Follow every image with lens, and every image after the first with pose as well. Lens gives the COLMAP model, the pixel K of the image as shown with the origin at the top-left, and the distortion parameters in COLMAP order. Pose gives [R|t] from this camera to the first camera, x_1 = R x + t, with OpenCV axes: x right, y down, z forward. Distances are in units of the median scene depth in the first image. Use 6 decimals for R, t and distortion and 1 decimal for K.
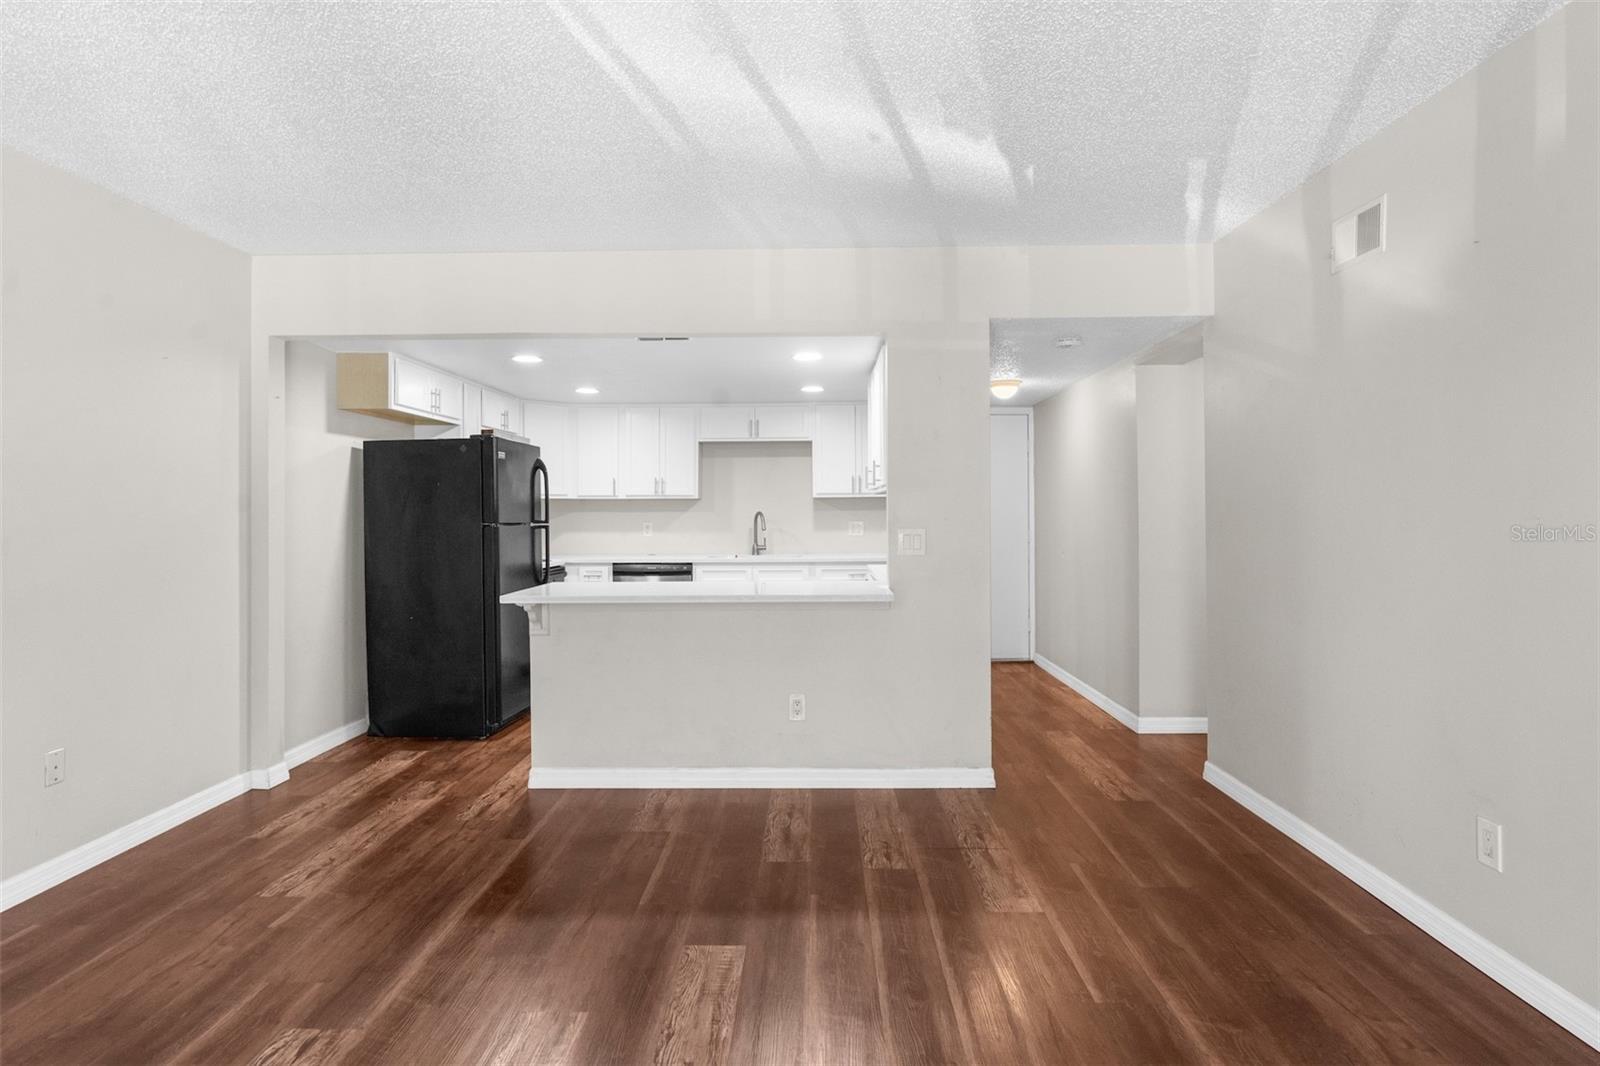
lens RADIAL K [[874.4, 0, 793.8], [0, 874.4, 508.1], [0, 0, 1]] dist [-0.002754, 0.002956]
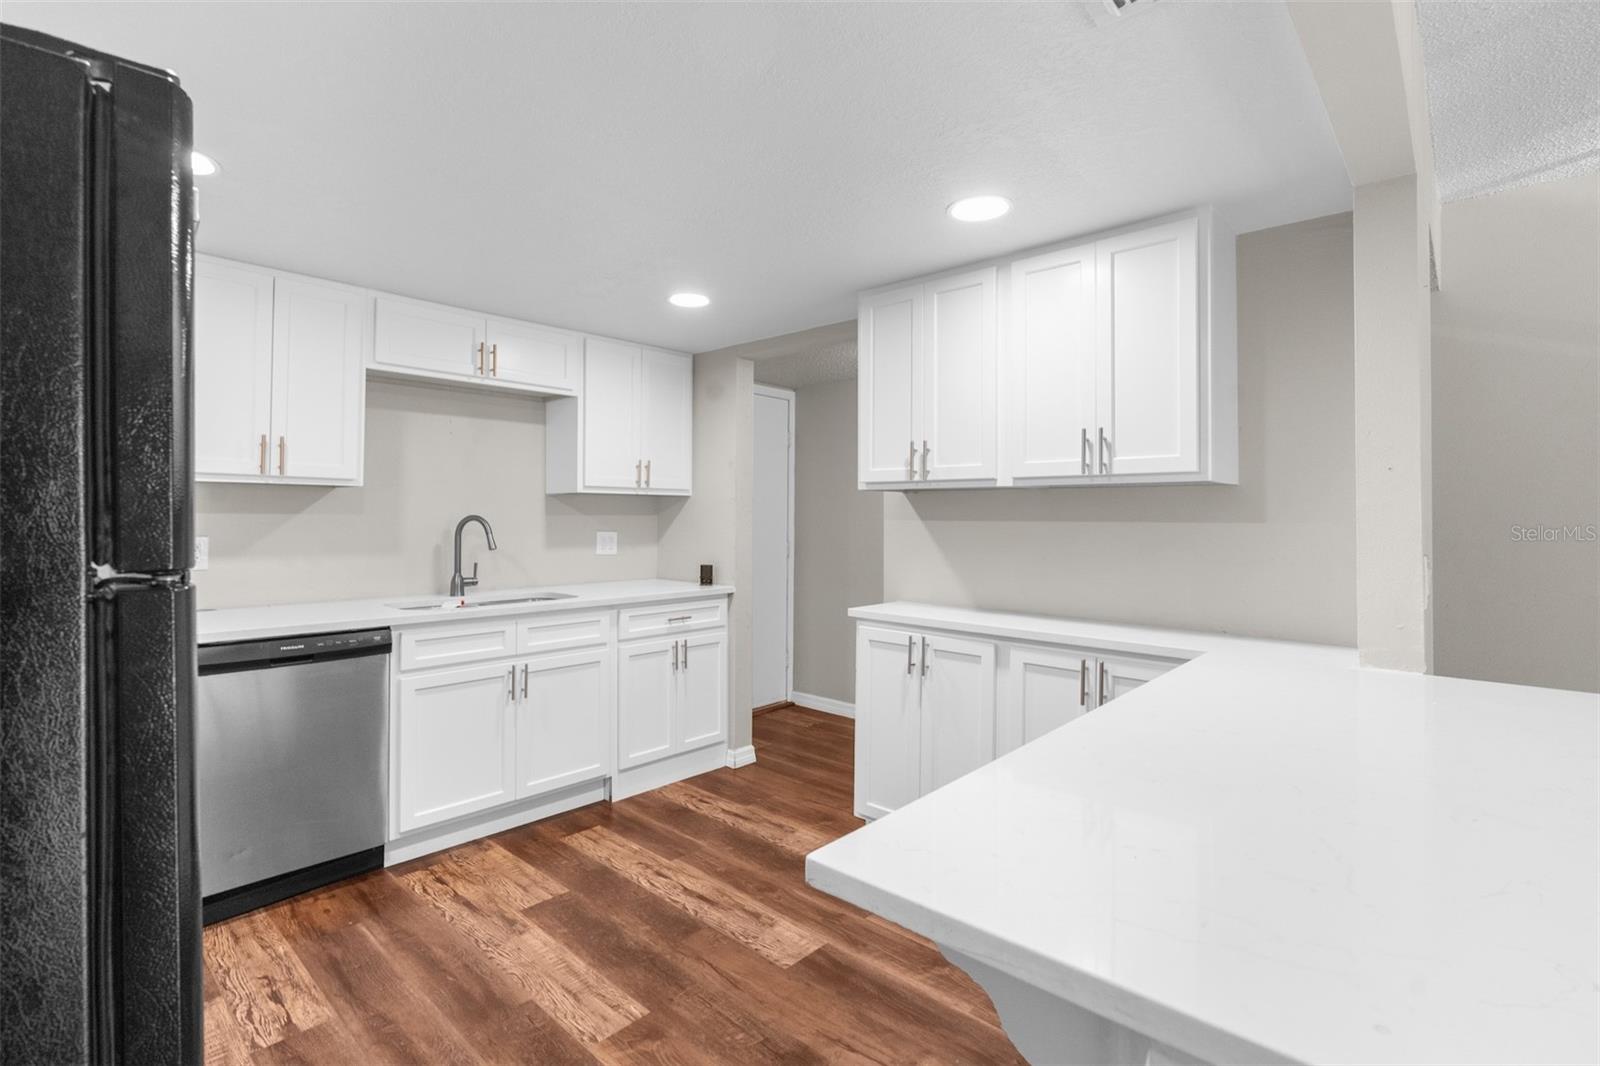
lens RADIAL K [[732.6, 0, 771.3], [0, 732.6, 517.7], [0, 0, 1]] dist [-0.008188, 0.002929]
pose [[0.683523, 0.009302, 0.729869, -0.360076], [-0.014008, 0.999902, 0.000375, 0.003850], [-0.729794, -0.010480, 0.683587, 0.814984]]
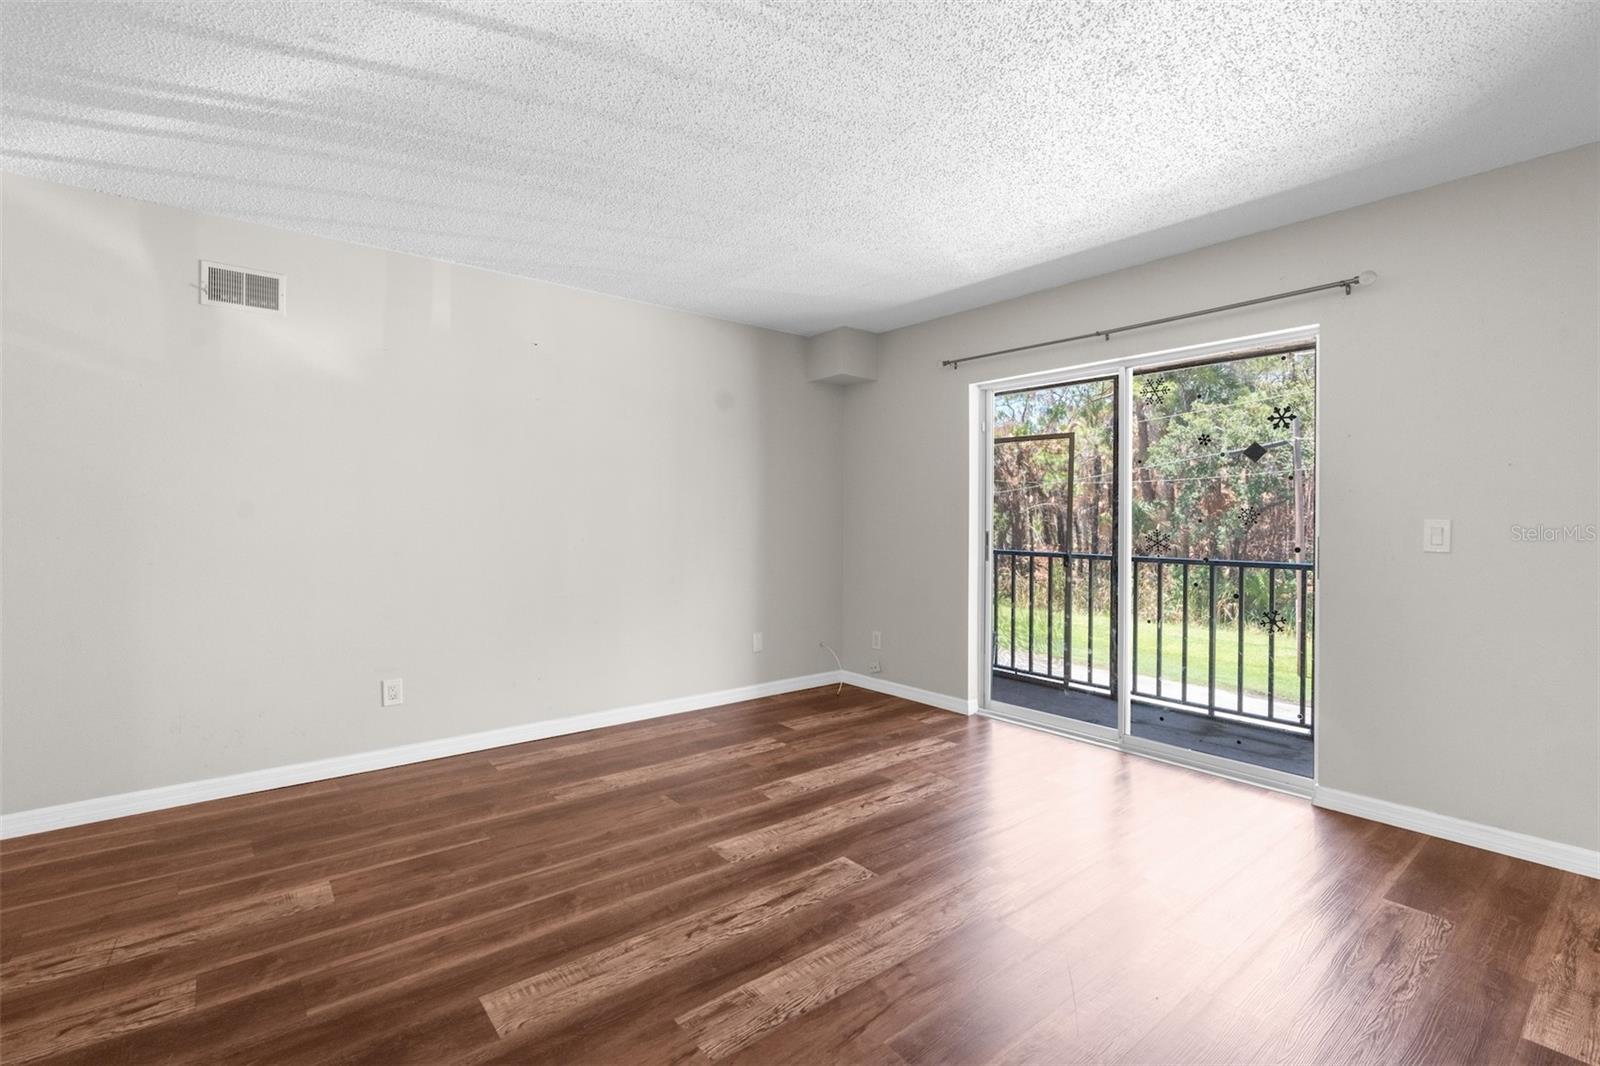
lens RADIAL K [[732.6, 0, 801.3], [0, 732.6, 522.7], [0, 0, 1]] dist [-0.008188, 0.002929]
pose [[-0.647791, -0.002014, 0.761815, -0.412163], [-0.002472, 0.999997, 0.000542, 0.017630], [-0.761814, -0.001532, -0.647794, 0.628000]]
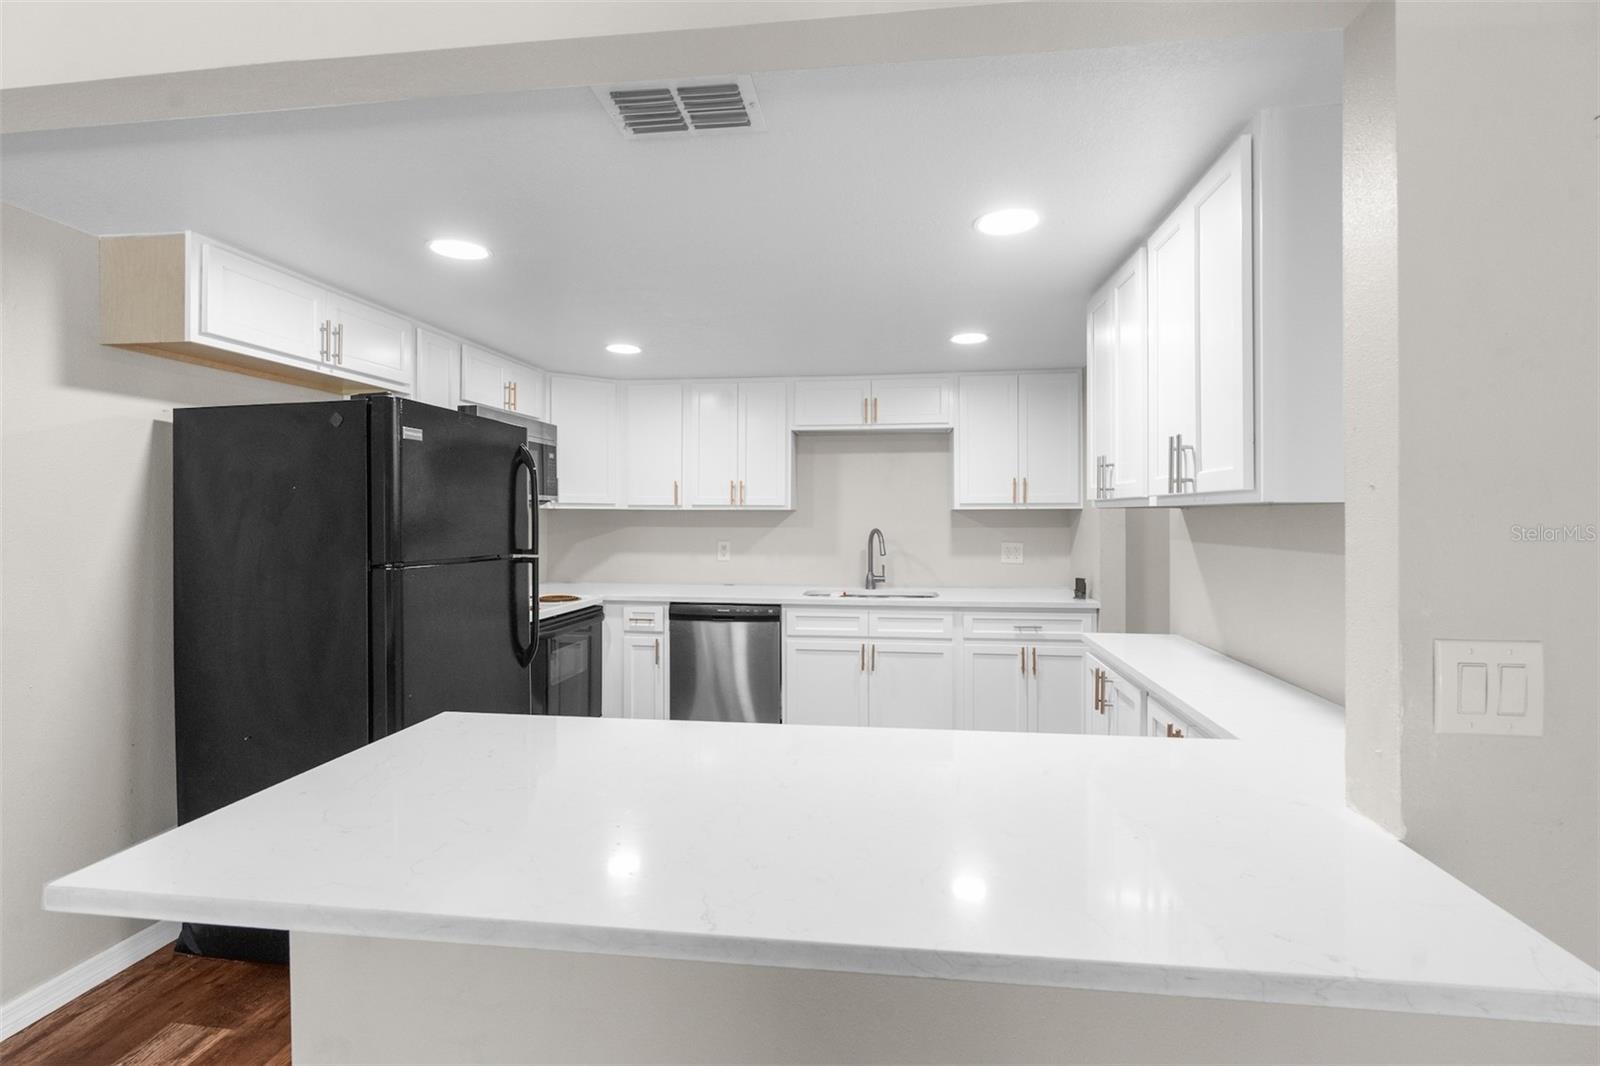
lens RADIAL K [[732.6, 0, 803.9], [0, 732.6, 508.6], [0, 0, 1]] dist [-0.008188, 0.002929]
pose [[0.994873, 0.005429, -0.100987, -0.055889], [-0.005698, 0.999981, -0.002370, -0.015641], [0.100972, 0.002933, 0.994885, 0.589385]]
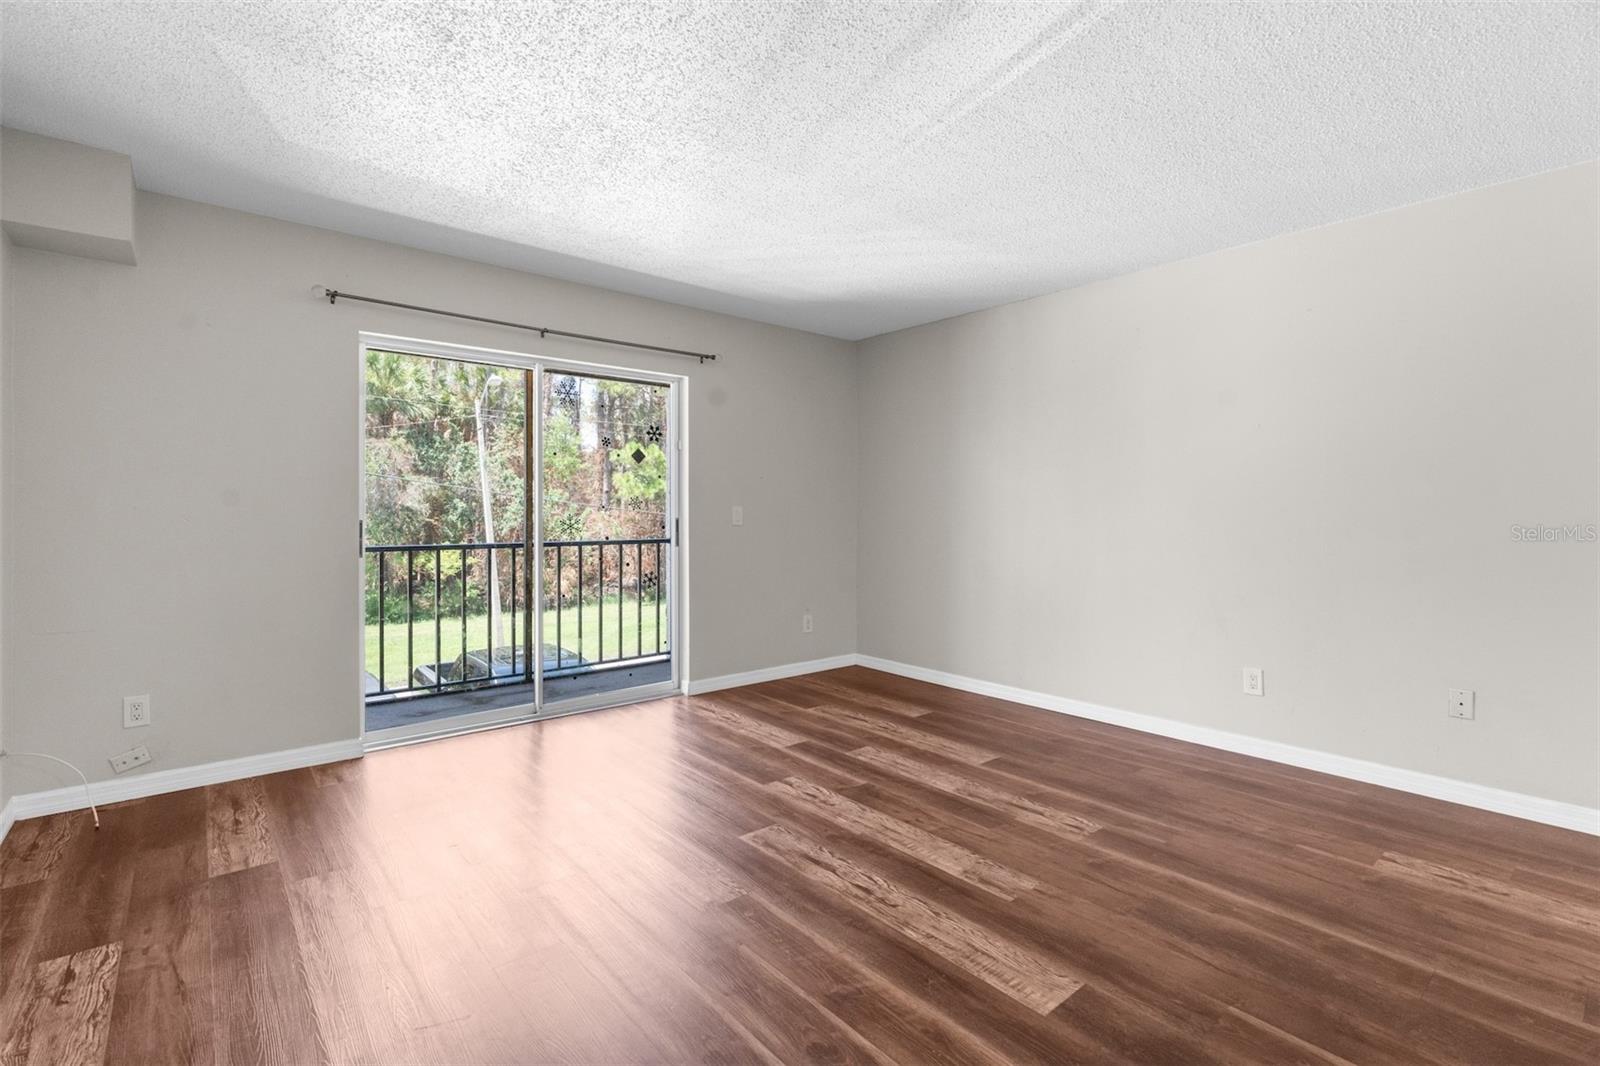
lens RADIAL K [[732.6, 0, 809.3], [0, 732.6, 512.1], [0, 0, 1]] dist [-0.008188, 0.002929]
pose [[-0.740897, 0.002745, -0.671613, 0.281725], [0.002669, 0.999996, 0.001143, 0.021045], [0.671614, -0.000946, -0.740901, 0.692496]]
